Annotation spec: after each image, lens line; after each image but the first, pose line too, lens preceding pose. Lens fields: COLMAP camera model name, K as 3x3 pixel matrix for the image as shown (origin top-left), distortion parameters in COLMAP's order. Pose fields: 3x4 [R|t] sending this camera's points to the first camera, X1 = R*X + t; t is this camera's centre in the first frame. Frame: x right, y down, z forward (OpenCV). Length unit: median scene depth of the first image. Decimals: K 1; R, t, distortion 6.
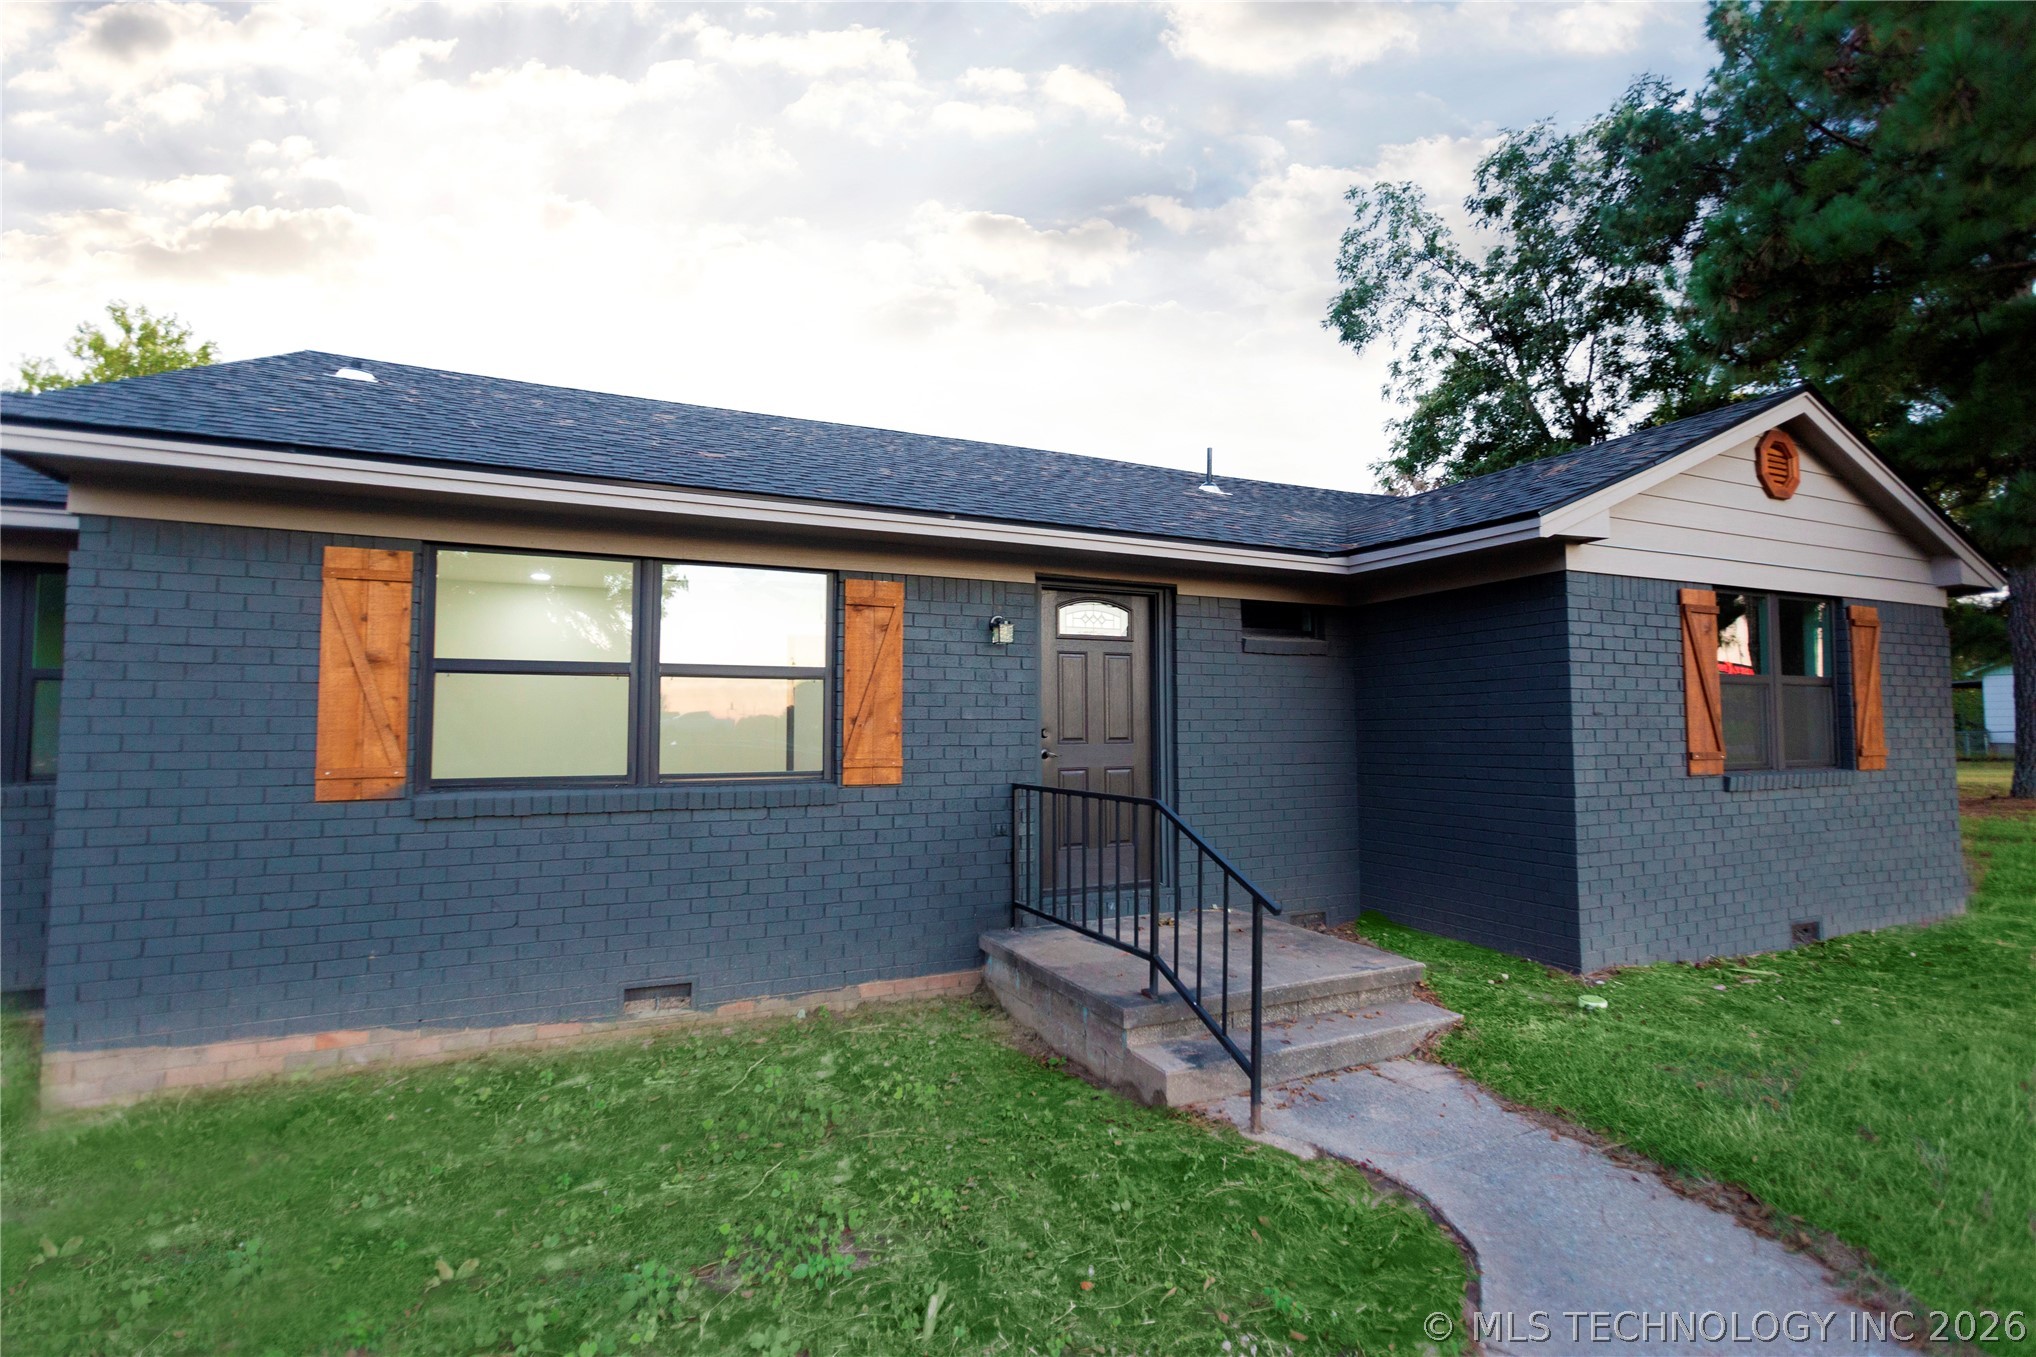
lens RADIAL K [[936.1, 0, 1049.0], [0, 936.1, 674.4], [0, 0, 1]] dist [-0.014368, 0.011749]
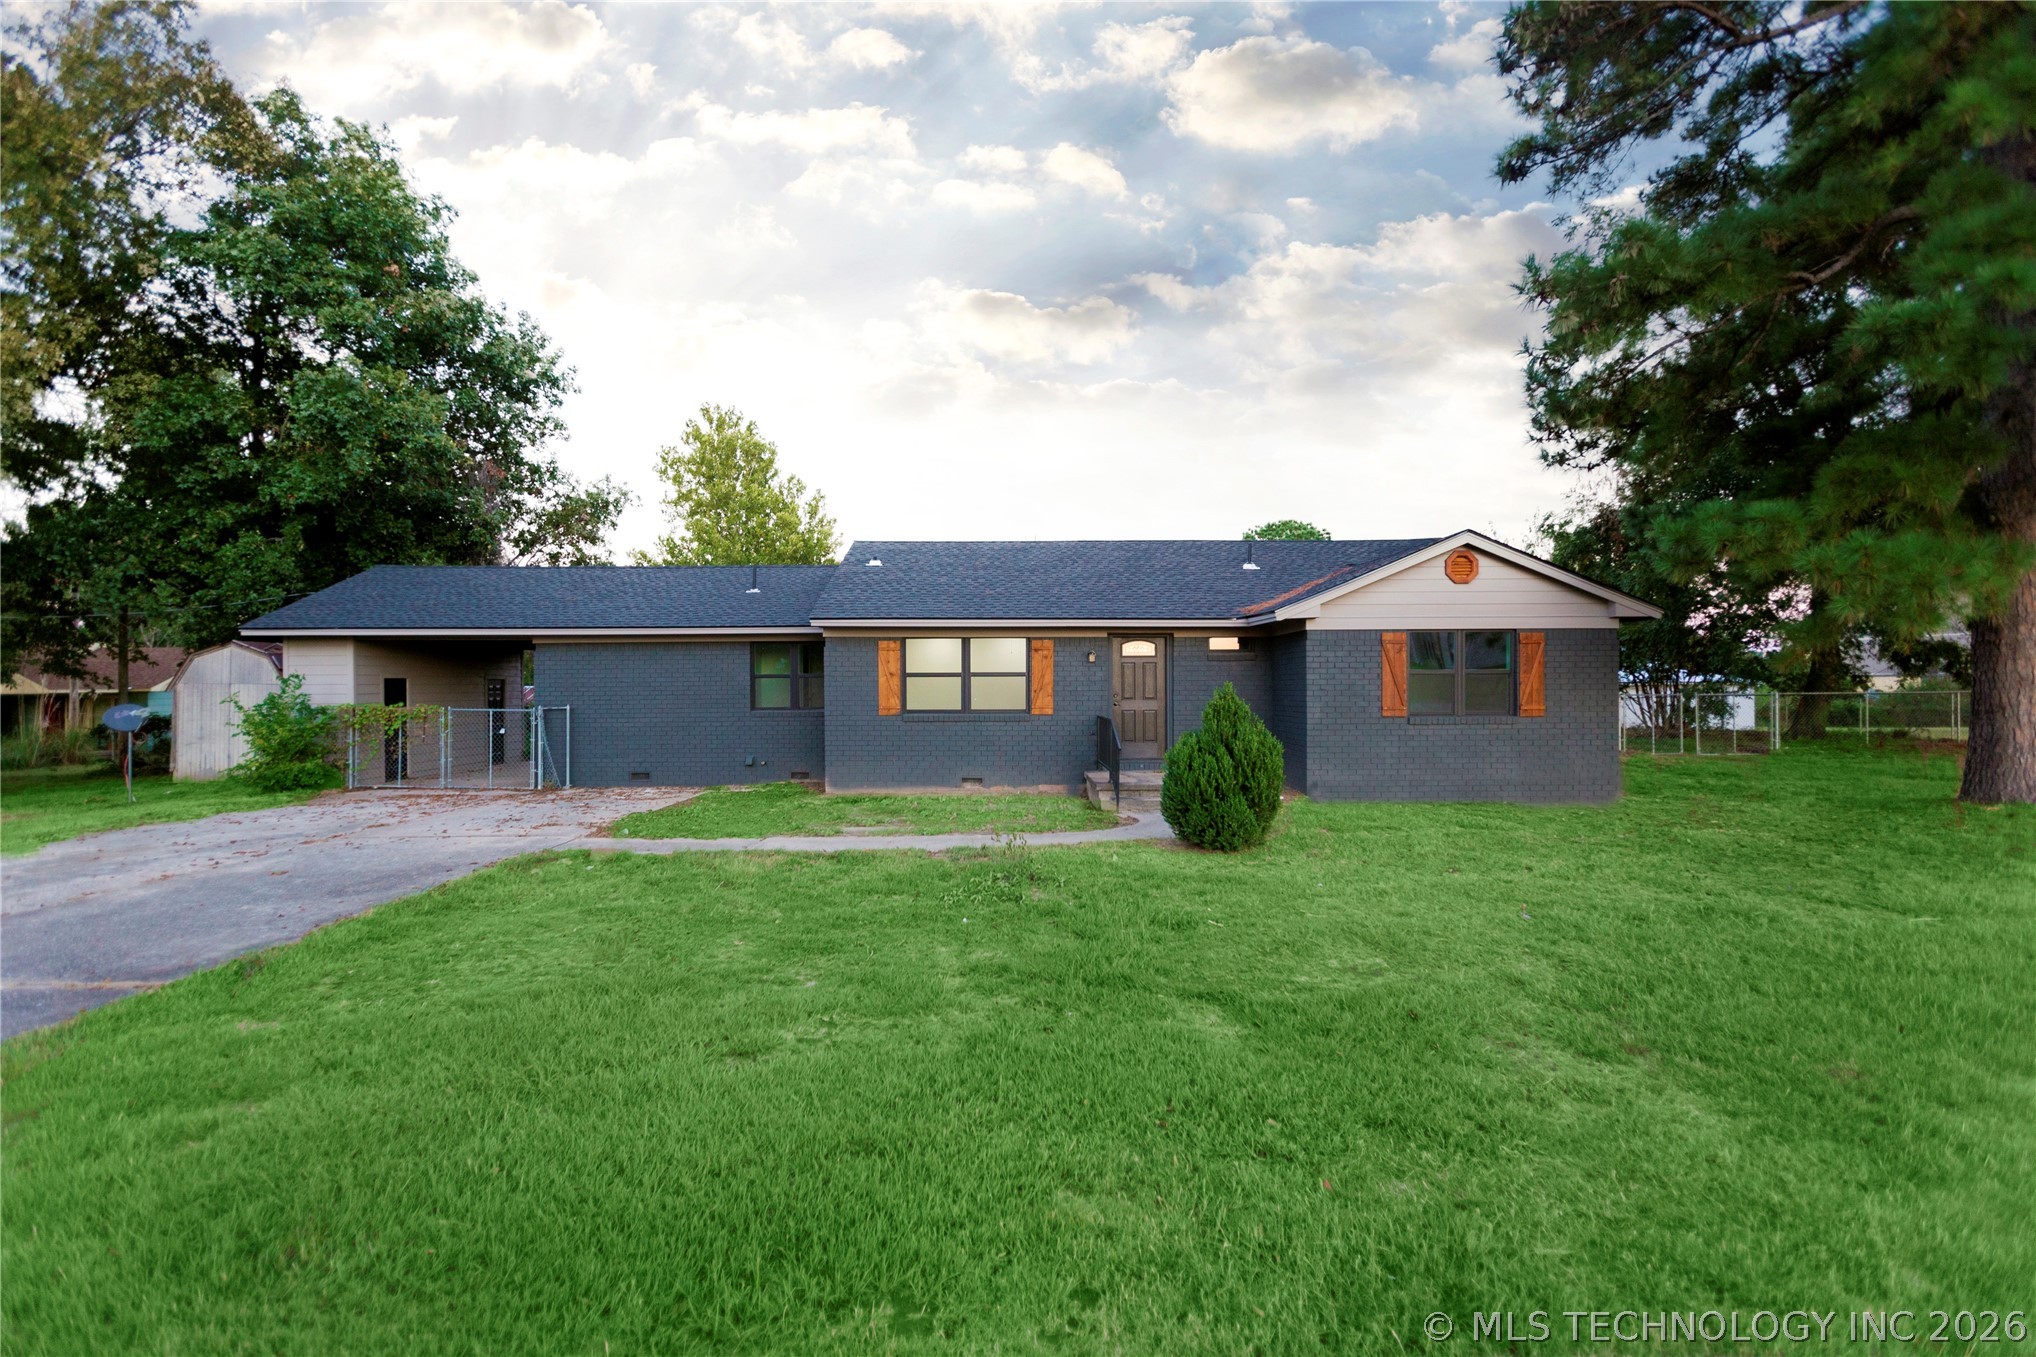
lens RADIAL K [[931.9, 0, 1018.0], [0, 931.9, 678.5], [0, 0, 1]] dist [-0.005870, 0.000906]
pose [[0.904830, -0.002148, -0.425768, 0.839245], [0.025273, 0.998495, 0.048671, -0.113550], [0.425023, -0.054800, 0.903522, -1.381432]]
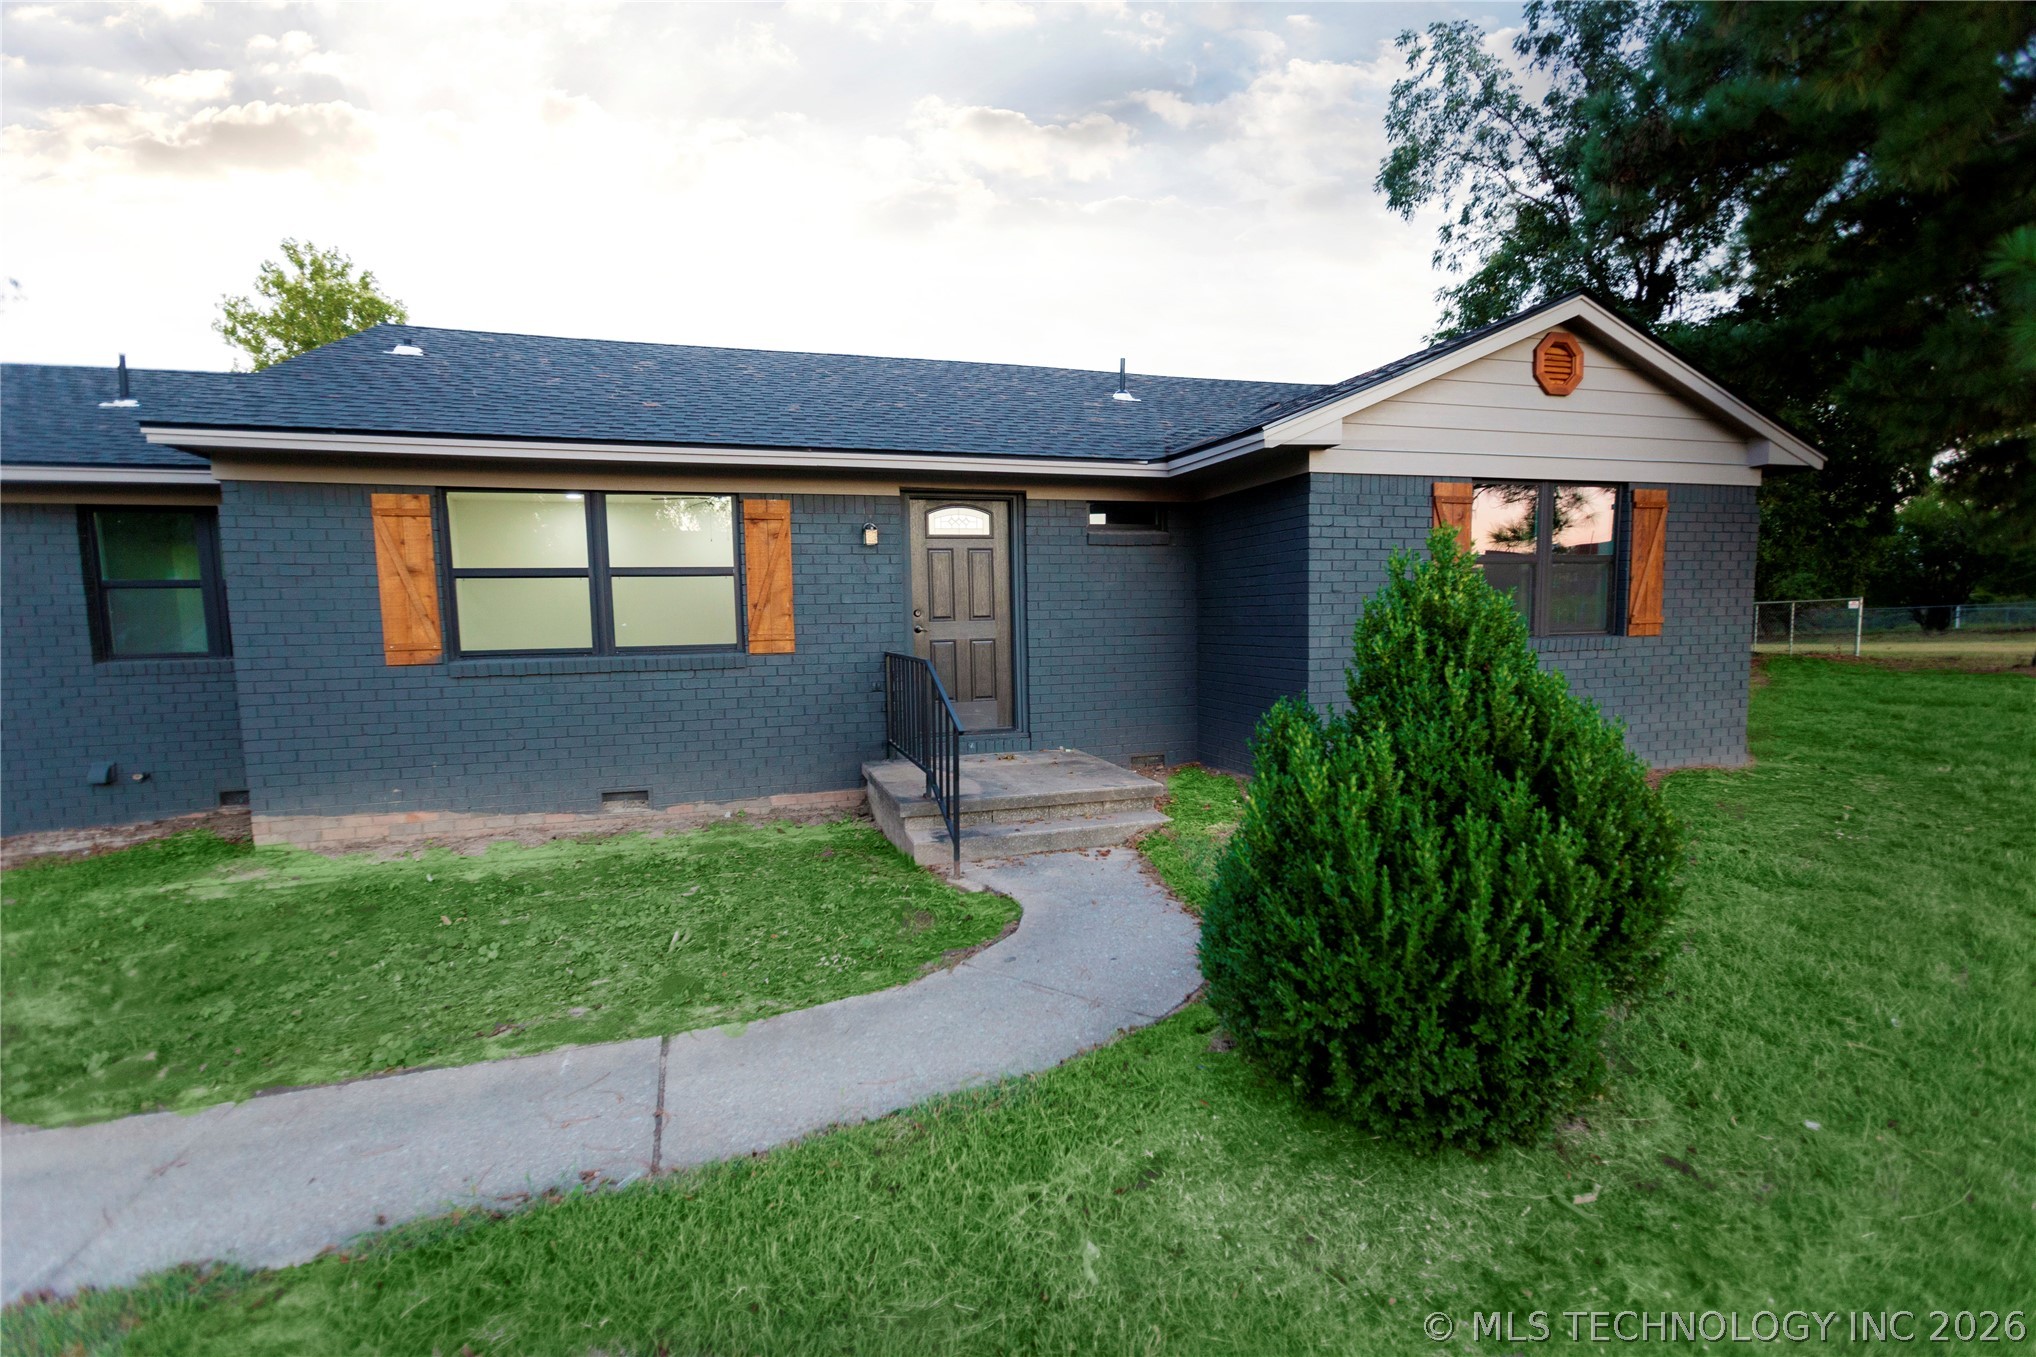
lens RADIAL K [[914.5, 0, 1039.9], [0, 914.5, 697.8], [0, 0, 1]] dist [-0.022856, 0.020674]
pose [[0.990453, -0.001689, -0.137843, 0.344714], [0.022658, 0.988320, 0.150700, -0.008226], [0.135979, -0.152384, 0.978922, -0.230013]]
